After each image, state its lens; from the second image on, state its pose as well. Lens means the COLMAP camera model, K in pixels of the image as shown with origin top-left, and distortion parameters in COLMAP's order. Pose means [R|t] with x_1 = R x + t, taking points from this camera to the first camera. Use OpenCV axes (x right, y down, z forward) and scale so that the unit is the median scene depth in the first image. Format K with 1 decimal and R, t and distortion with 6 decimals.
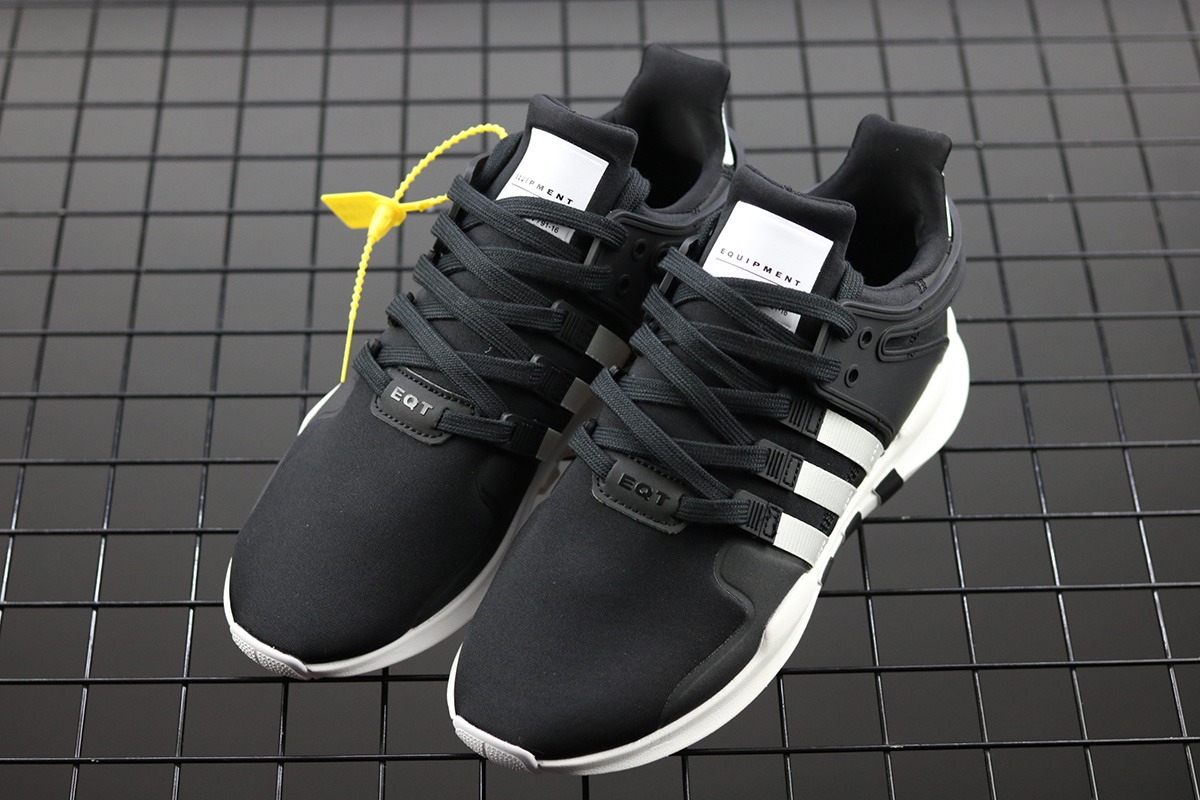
lens RADIAL K [[2910.5, 0, 600.0], [0, 2910.5, 400.0], [0, 0, 1]] dist [-0.046515, 0.282330]
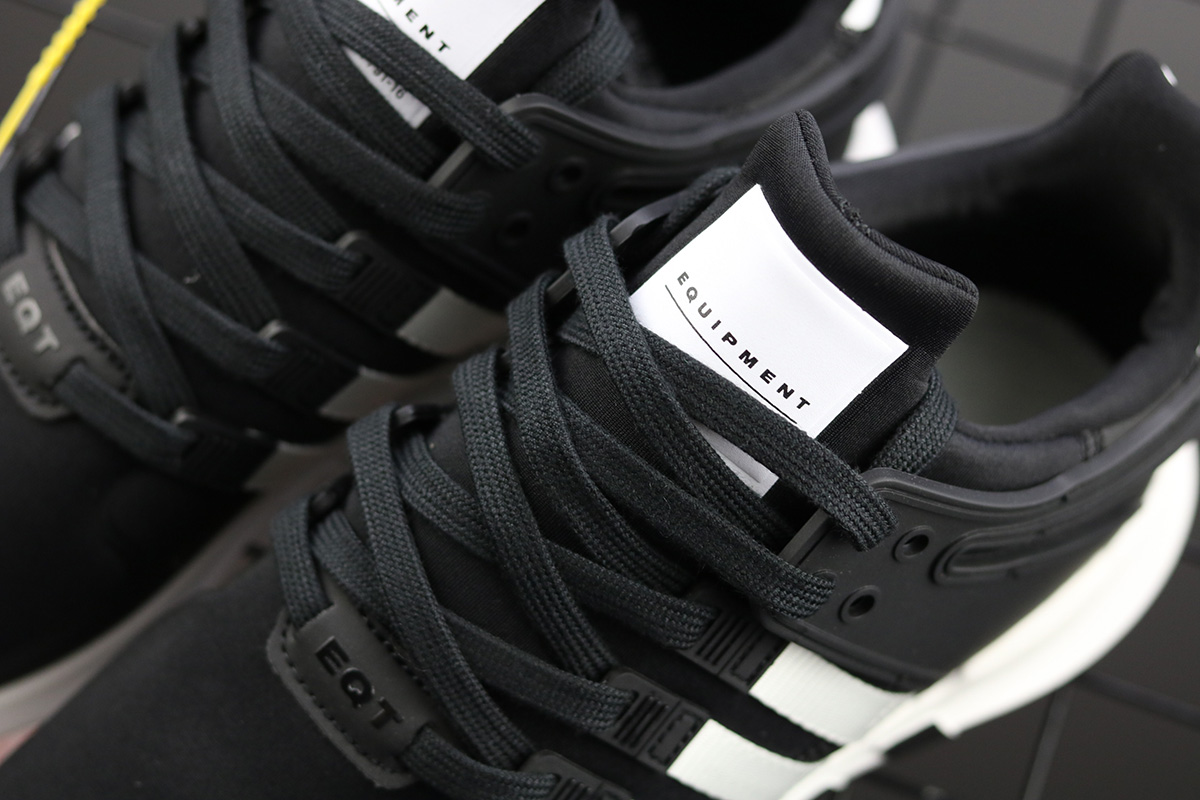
lens RADIAL K [[2910.5, 0, 600.0], [0, 2910.5, 400.0], [0, 0, 1]] dist [-0.046515, 0.282330]
pose [[0.928275, 0.356047, -0.107408, 0.086587], [-0.319628, 0.911457, 0.259004, -0.149304], [0.190116, -0.206096, 0.959886, 0.541119]]
